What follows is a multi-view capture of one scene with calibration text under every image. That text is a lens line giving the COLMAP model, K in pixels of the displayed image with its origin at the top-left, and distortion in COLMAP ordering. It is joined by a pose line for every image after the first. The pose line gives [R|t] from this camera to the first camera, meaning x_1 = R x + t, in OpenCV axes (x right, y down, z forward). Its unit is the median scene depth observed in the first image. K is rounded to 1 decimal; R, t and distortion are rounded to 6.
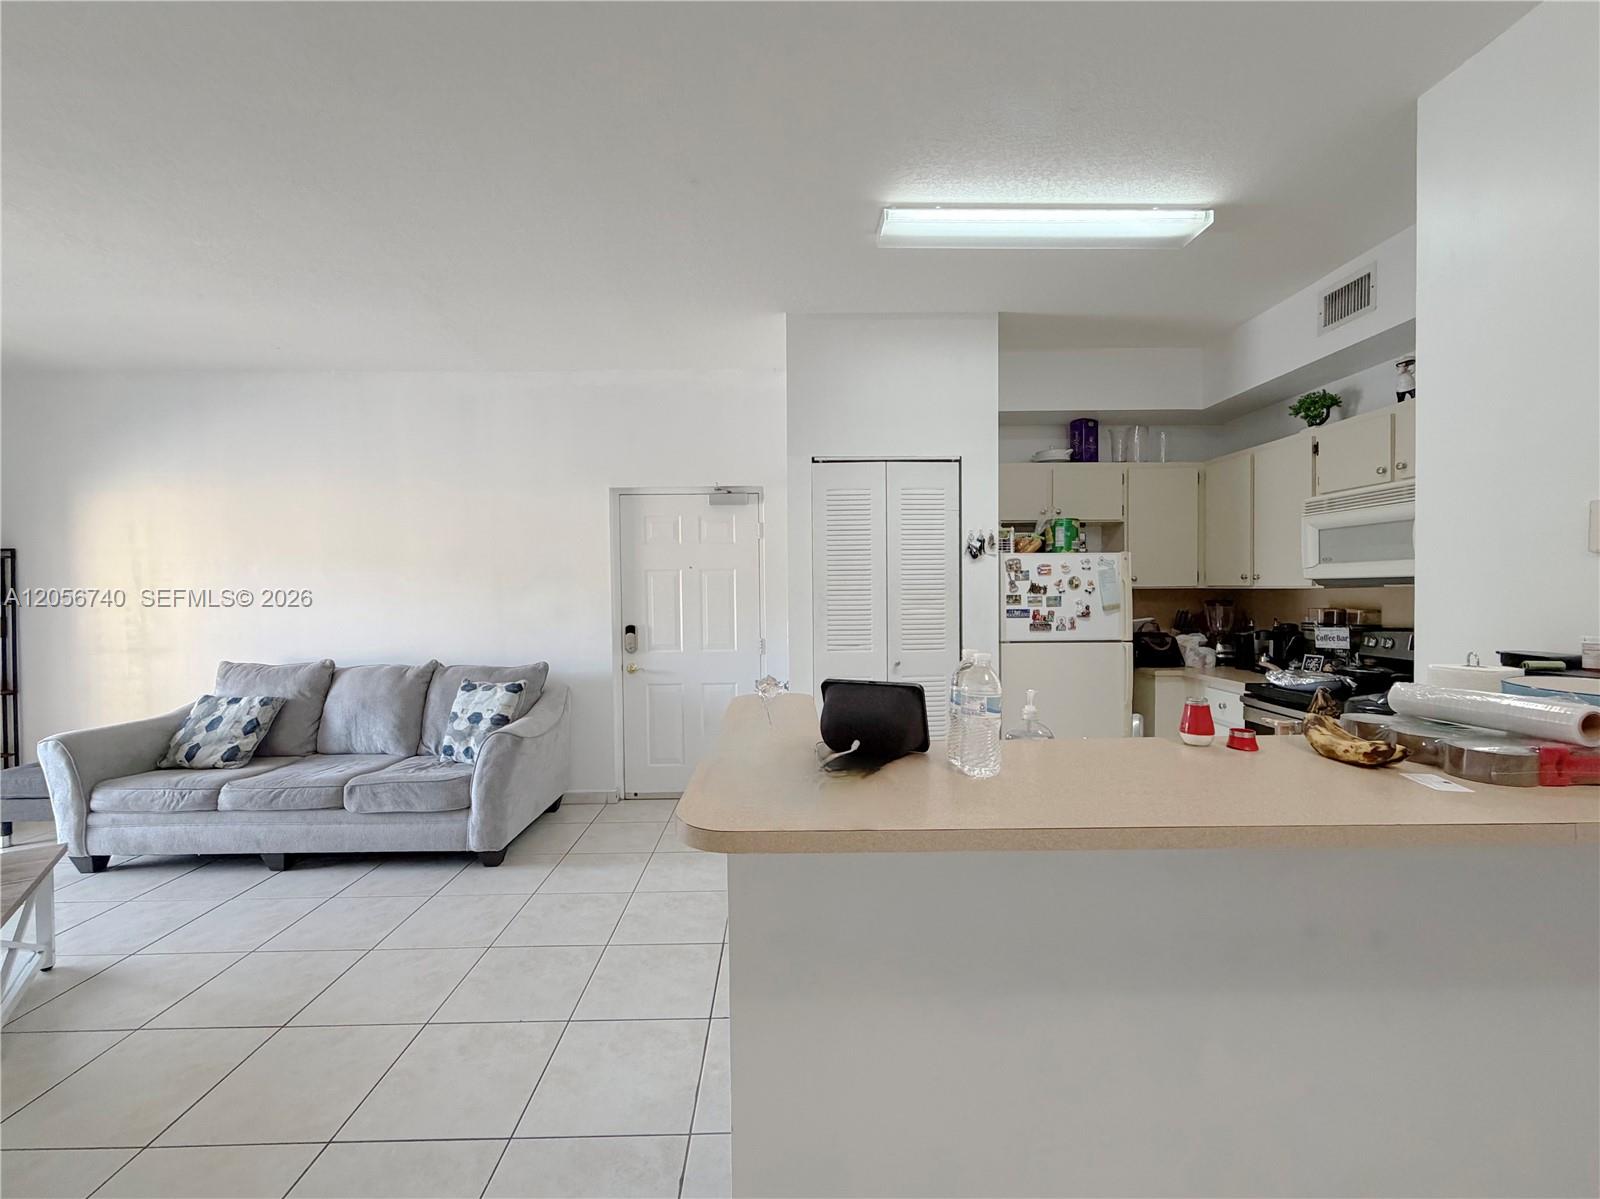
lens RADIAL K [[640.1, 0, 790.1], [0, 640.1, 599.0], [0, 0, 1]] dist [0.000726, 0.000137]
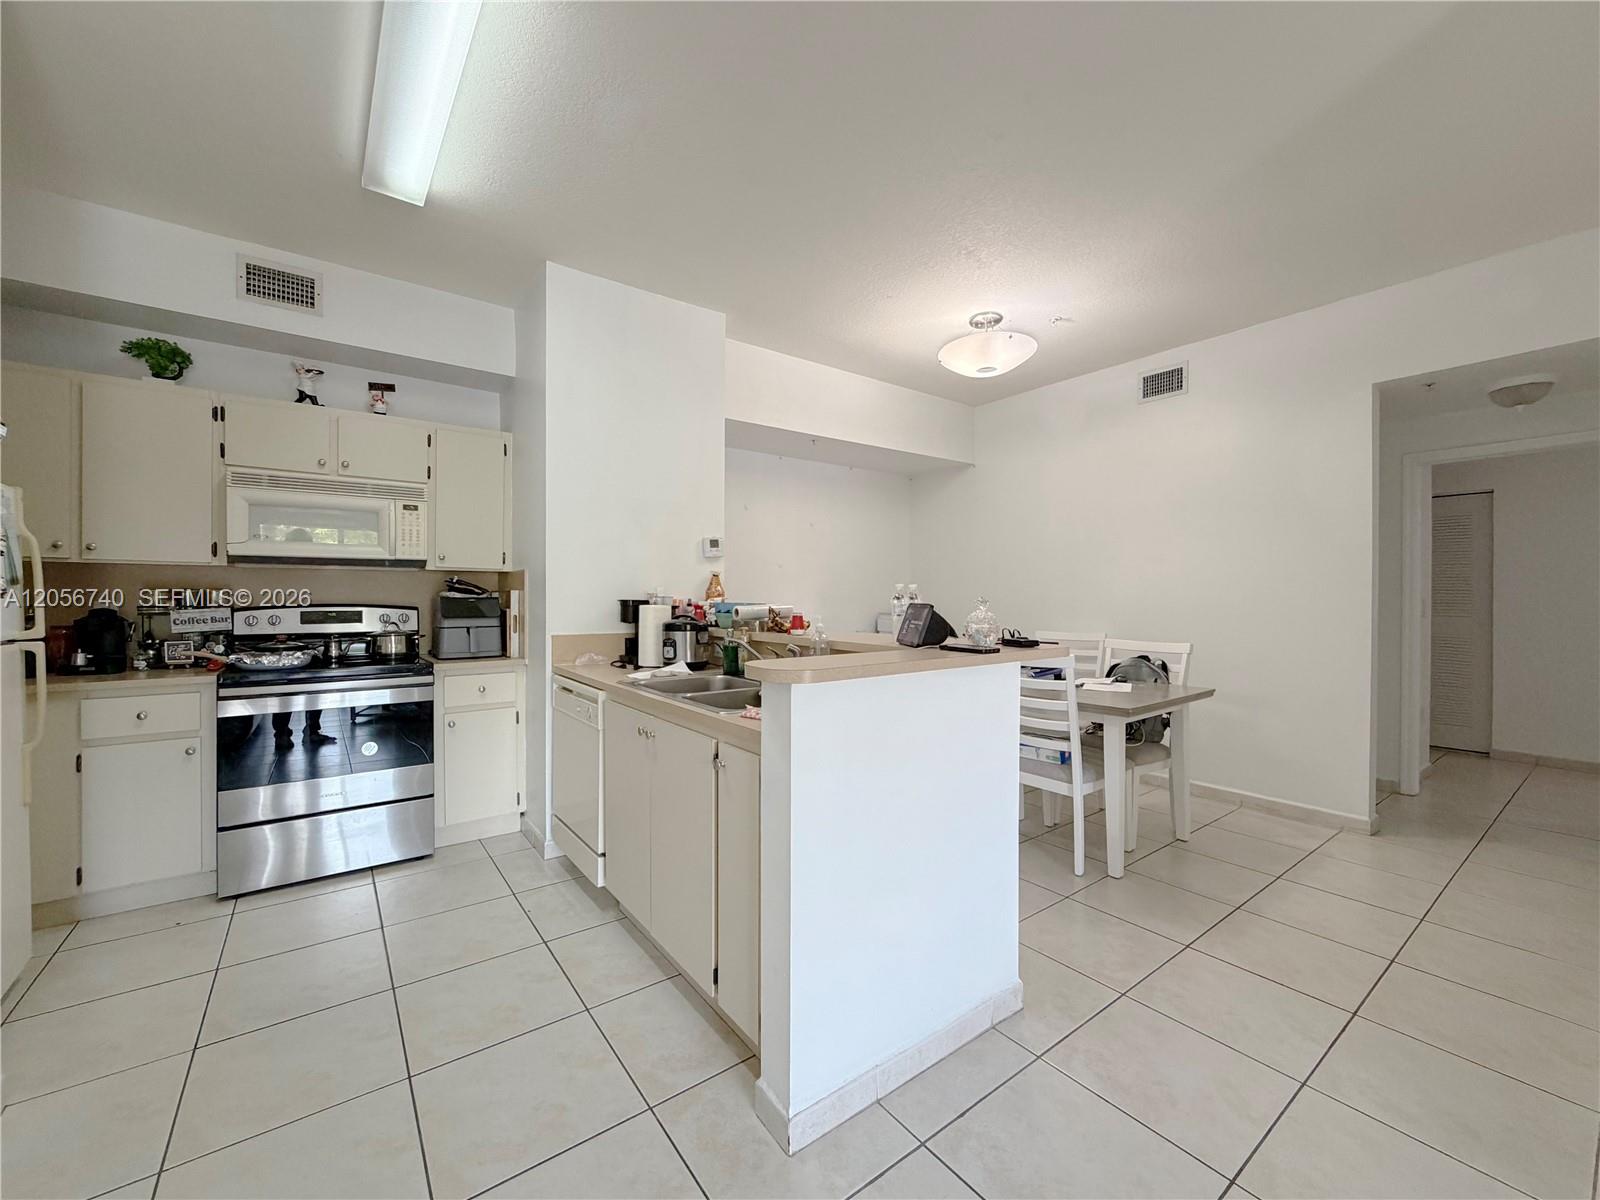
lens RADIAL K [[640.1, 0, 790.1], [0, 640.1, 599.5], [0, 0, 1]] dist [0.000726, 0.000137]
pose [[-0.575916, 0.007423, 0.817475, -0.366149], [0.016869, 0.999854, 0.002805, 0.039697], [-0.817335, 0.015405, -0.575957, 0.787094]]
